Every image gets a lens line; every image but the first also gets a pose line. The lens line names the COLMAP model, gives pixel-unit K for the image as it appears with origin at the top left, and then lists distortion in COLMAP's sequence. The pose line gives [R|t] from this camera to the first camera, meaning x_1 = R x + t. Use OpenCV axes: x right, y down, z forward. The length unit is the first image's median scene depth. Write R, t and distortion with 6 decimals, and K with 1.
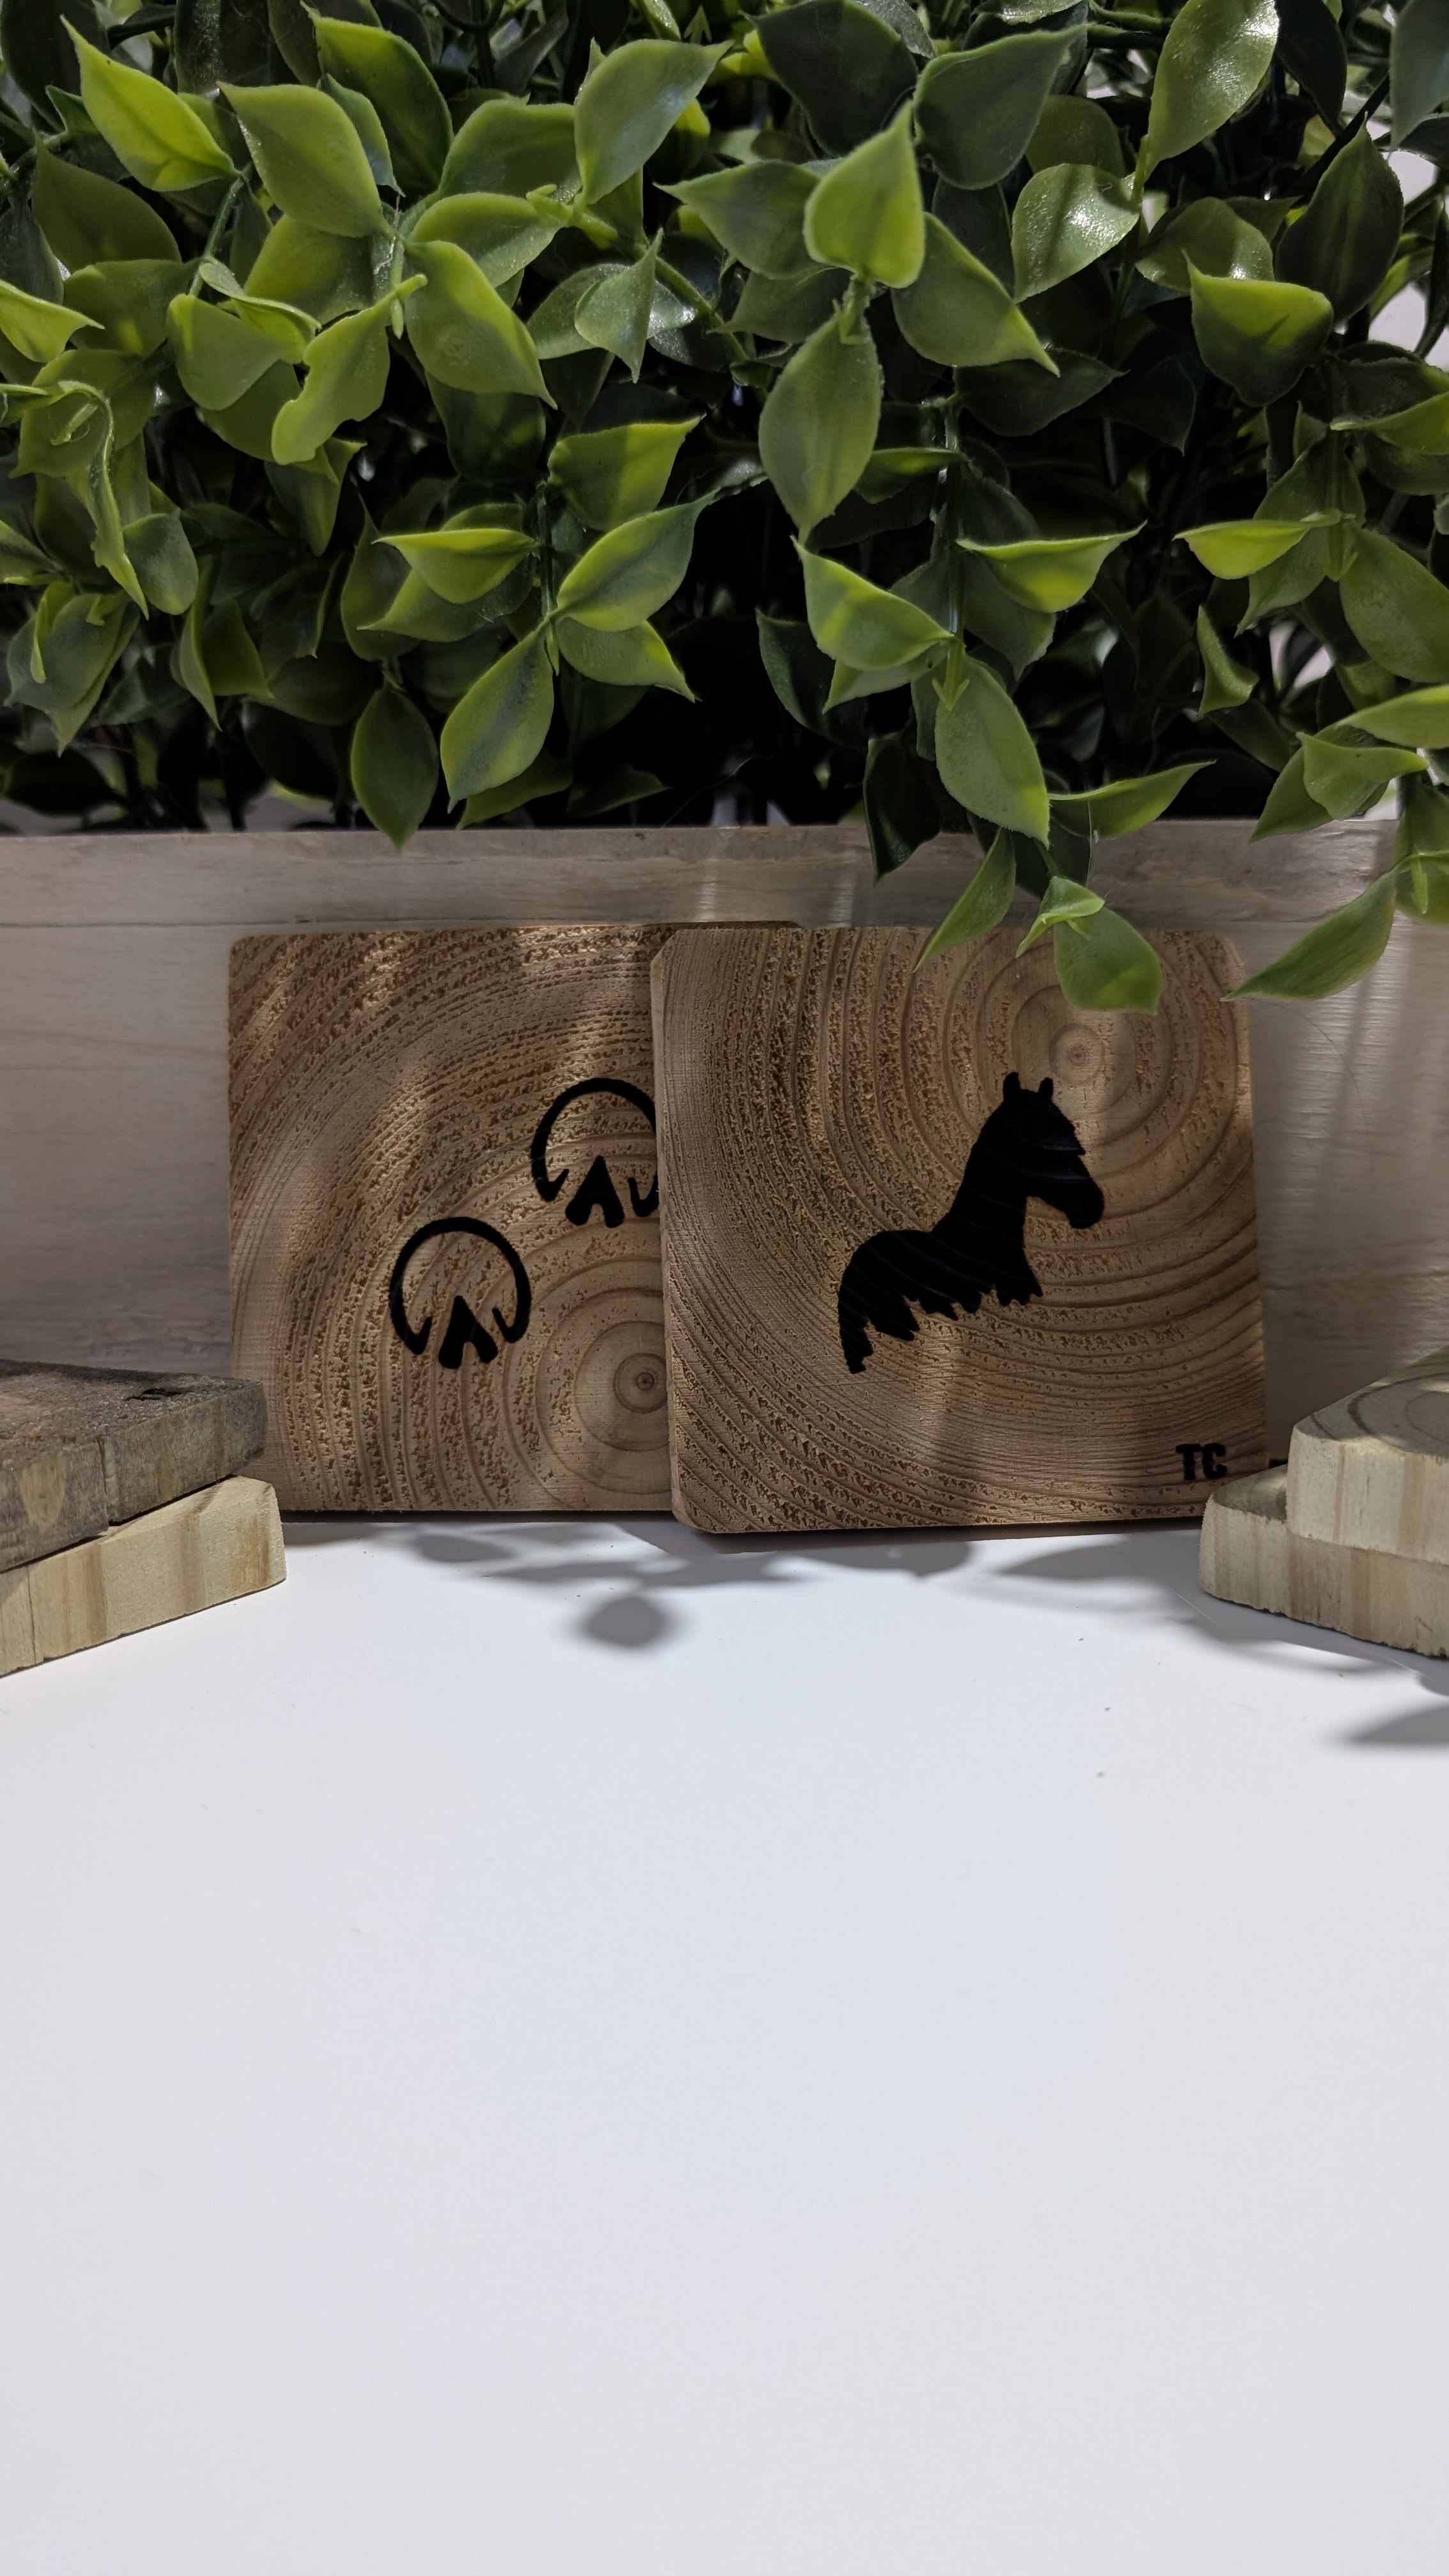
lens RADIAL K [[1965.1, 0, 727.9], [0, 1965.1, 1292.0], [0, 0, 1]] dist [-0.030915, 0.017344]
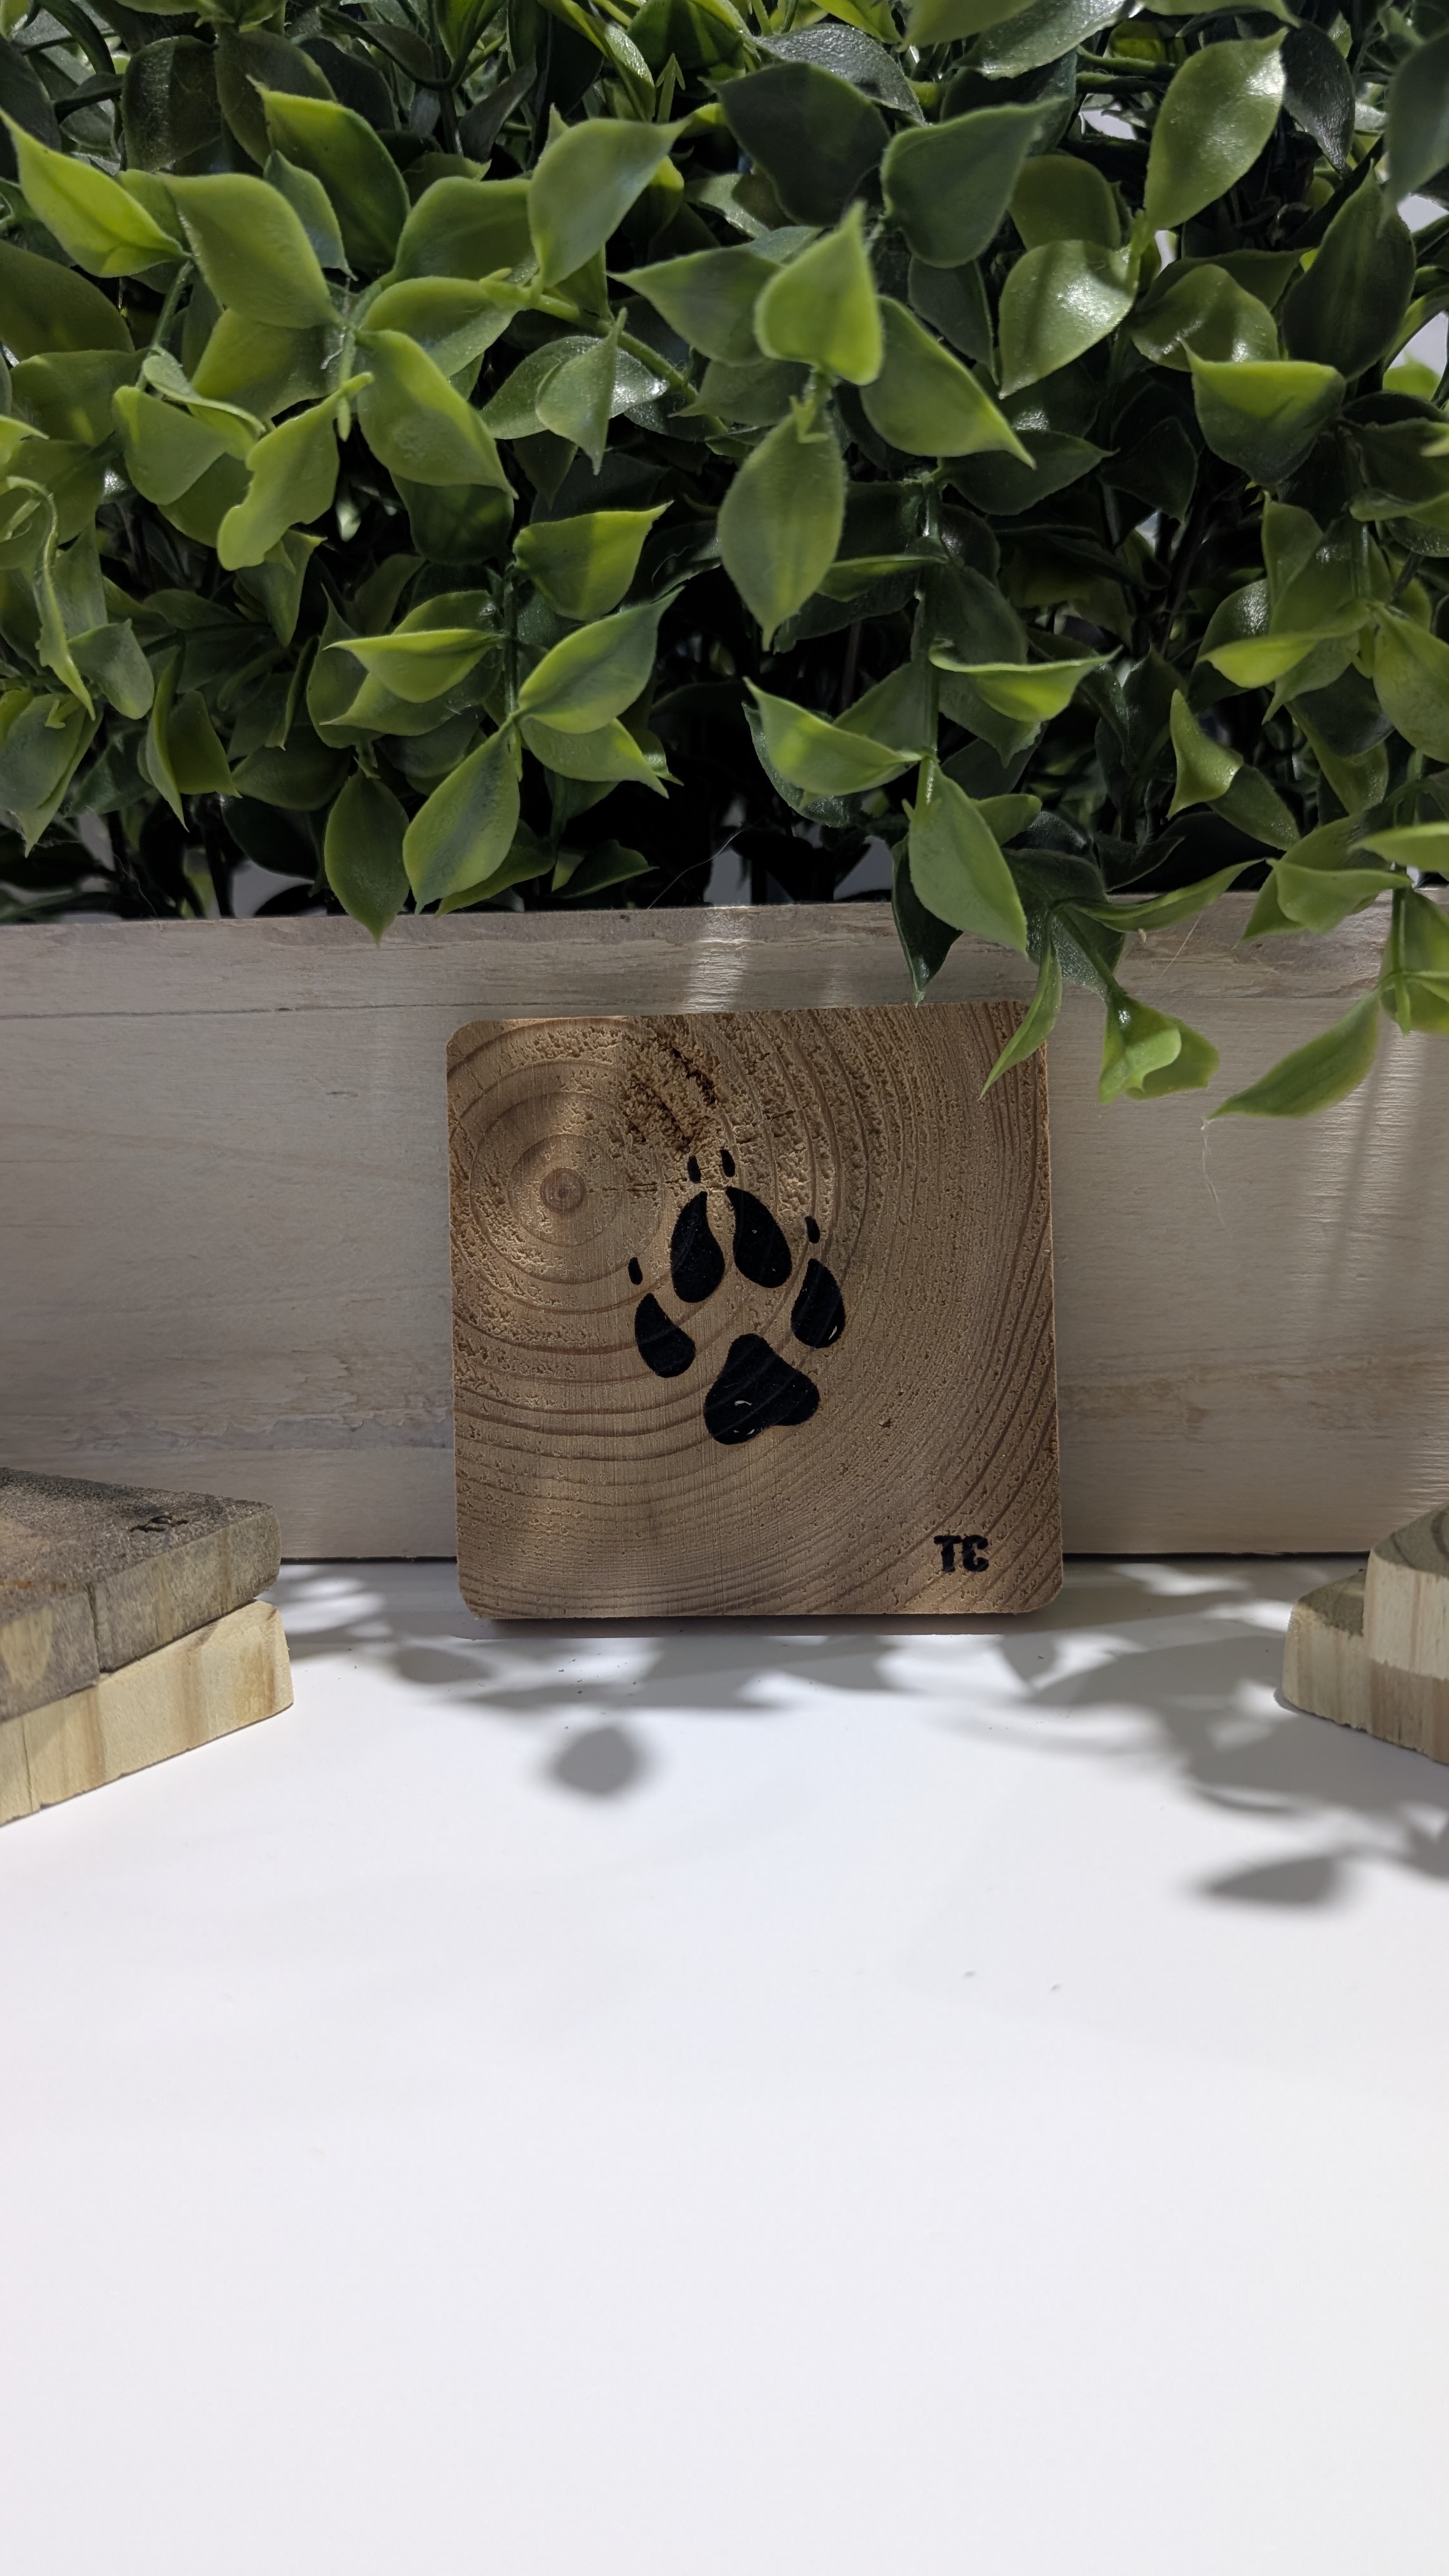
lens RADIAL K [[1965.1, 0, 721.8], [0, 1965.1, 1298.9], [0, 0, 1]] dist [-0.030915, 0.017344]
pose [[0.999321, -0.007437, -0.036084, 0.043563], [0.008267, 0.999703, 0.022918, -0.079105], [0.035903, -0.023201, 0.999086, 0.034670]]
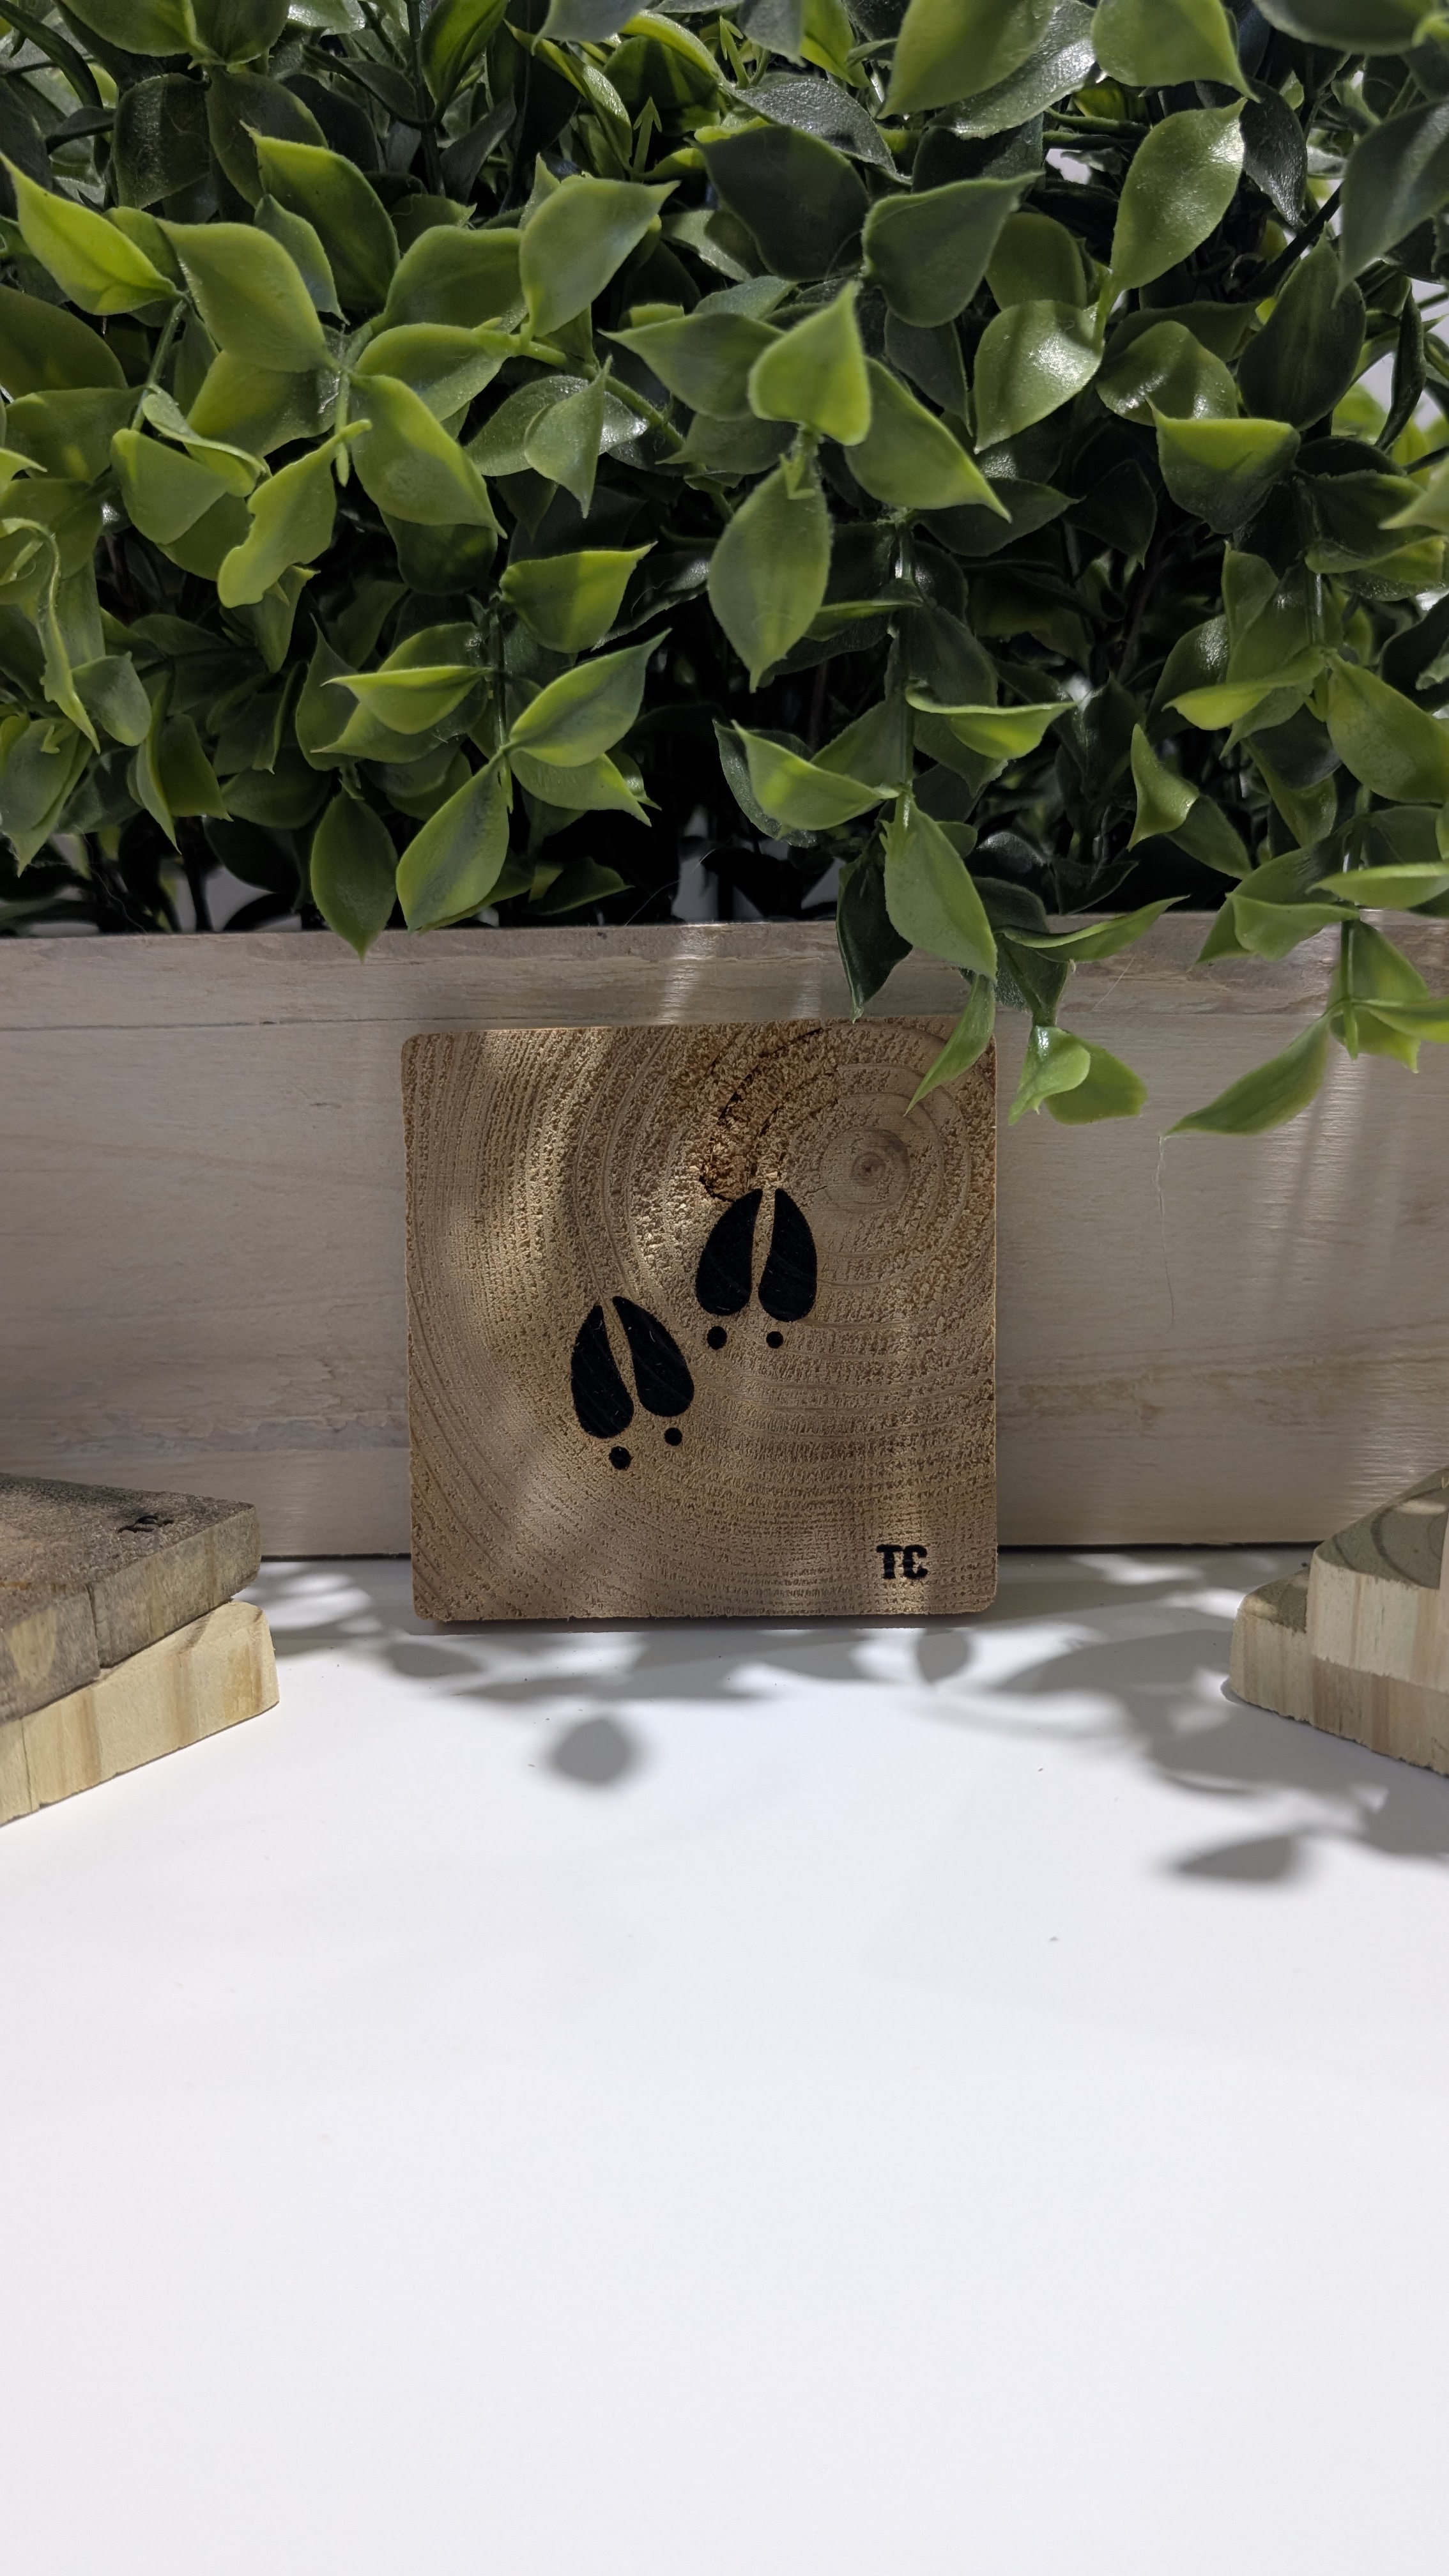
lens RADIAL K [[1965.1, 0, 721.0], [0, 1965.1, 1300.5], [0, 0, 1]] dist [-0.030915, 0.017344]
pose [[0.999941, -0.010865, 0.000279, 0.016272], [0.010845, 0.999163, 0.039440, -0.101806], [-0.000707, -0.039435, 0.999222, -0.007203]]
